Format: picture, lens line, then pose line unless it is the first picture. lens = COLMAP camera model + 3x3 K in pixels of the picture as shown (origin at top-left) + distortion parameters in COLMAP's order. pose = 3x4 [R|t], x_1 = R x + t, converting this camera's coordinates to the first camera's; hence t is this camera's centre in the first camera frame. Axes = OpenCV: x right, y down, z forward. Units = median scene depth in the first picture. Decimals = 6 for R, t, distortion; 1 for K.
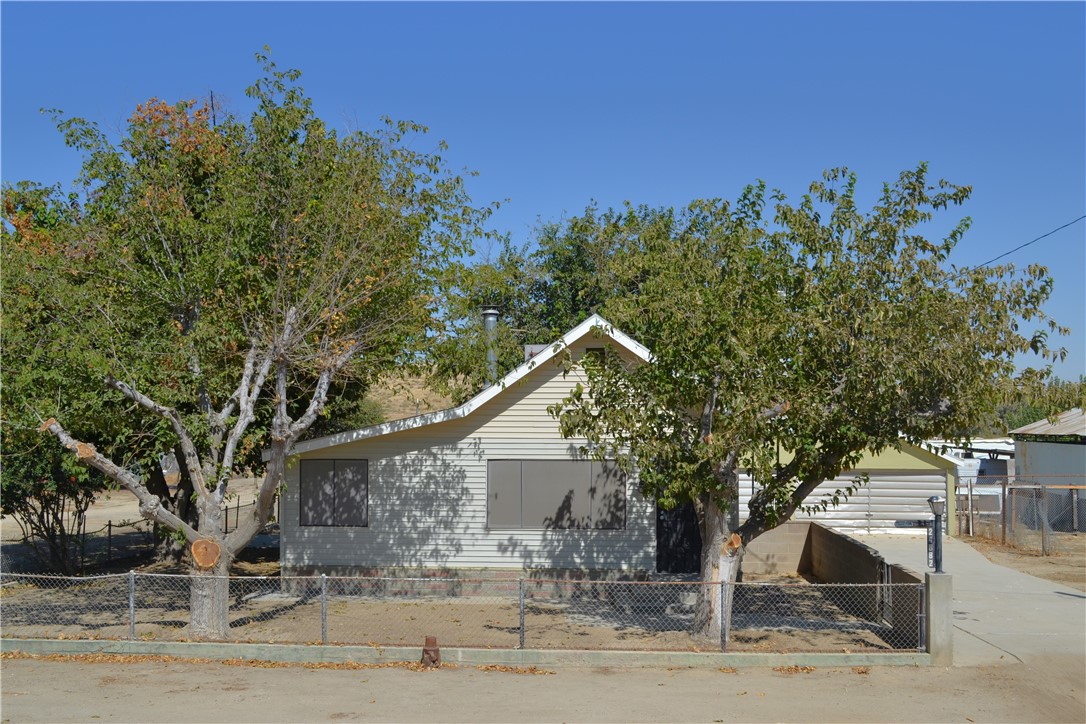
lens RADIAL K [[1081.2, 0, 541.1], [0, 1081.2, 375.8], [0, 0, 1]] dist [-0.071702, 0.025648]
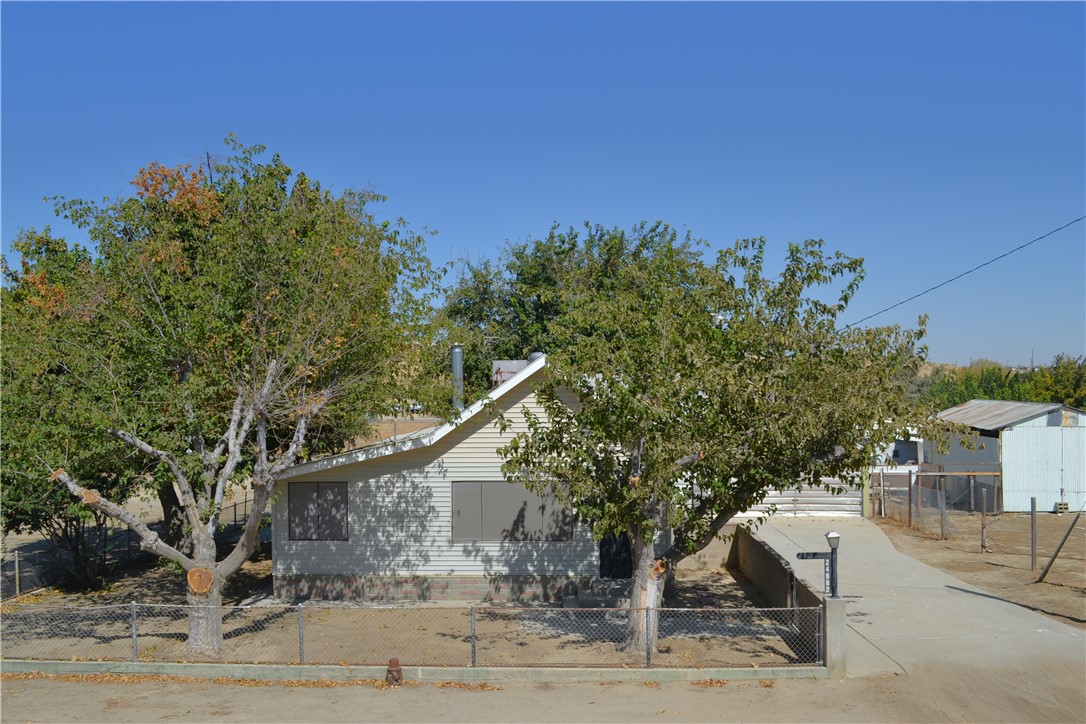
lens RADIAL K [[941.0, 0, 538.4], [0, 941.0, 373.6], [0, 0, 1]] dist [-0.075201, 0.004638]
pose [[0.999821, -0.010761, 0.015533, 0.034676], [0.010378, 0.999646, 0.024504, -0.073457], [-0.015791, -0.024338, 0.999579, 0.007771]]
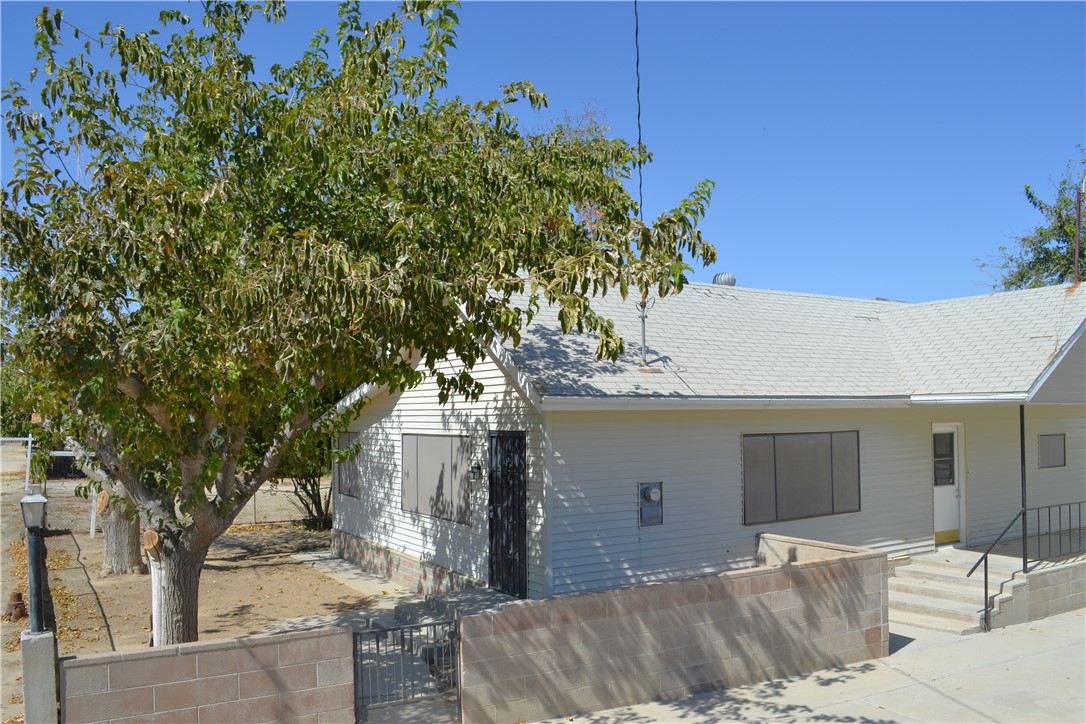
lens RADIAL K [[871.3, 0, 539.8], [0, 871.3, 372.1], [0, 0, 1]] dist [-0.084548, 0.012858]
pose [[0.558448, -0.045741, -0.828277, 0.764254], [0.040683, 0.998787, -0.027728, 0.063301], [0.828541, -0.018212, 0.559632, 0.845085]]
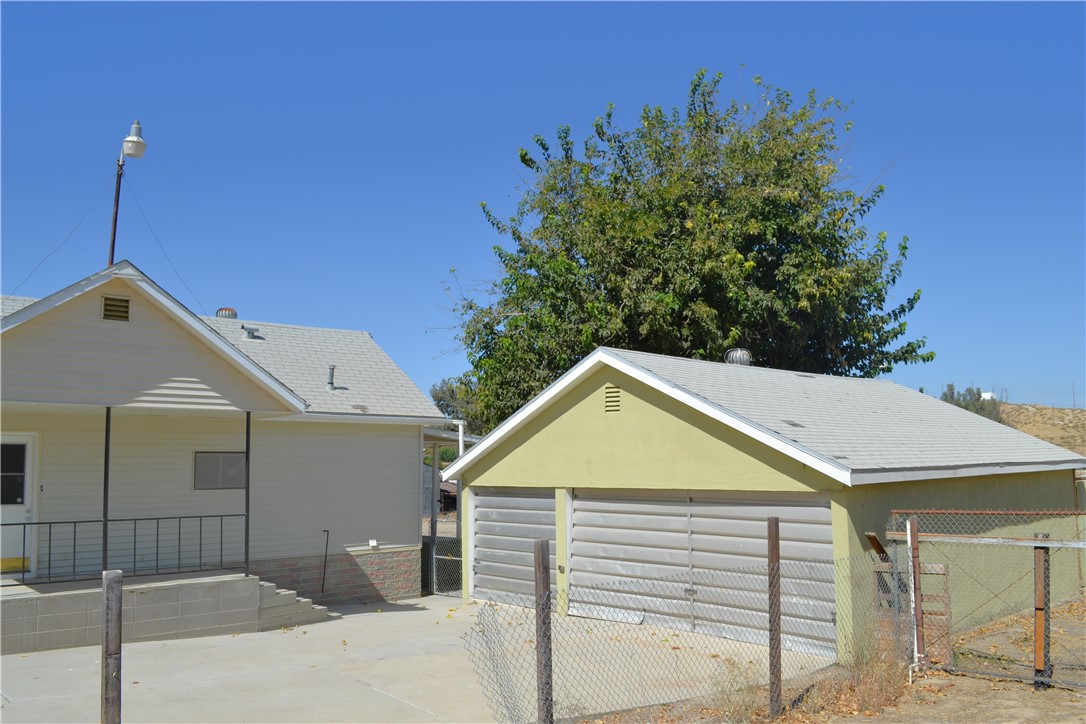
lens RADIAL K [[871.3, 0, 539.8], [0, 871.3, 372.1], [0, 0, 1]] dist [-0.084548, 0.012858]
pose [[0.715402, -0.086668, -0.693317, 1.146769], [0.043243, 0.995867, -0.079867, 0.139341], [0.697374, 0.027156, 0.716193, 1.510301]]
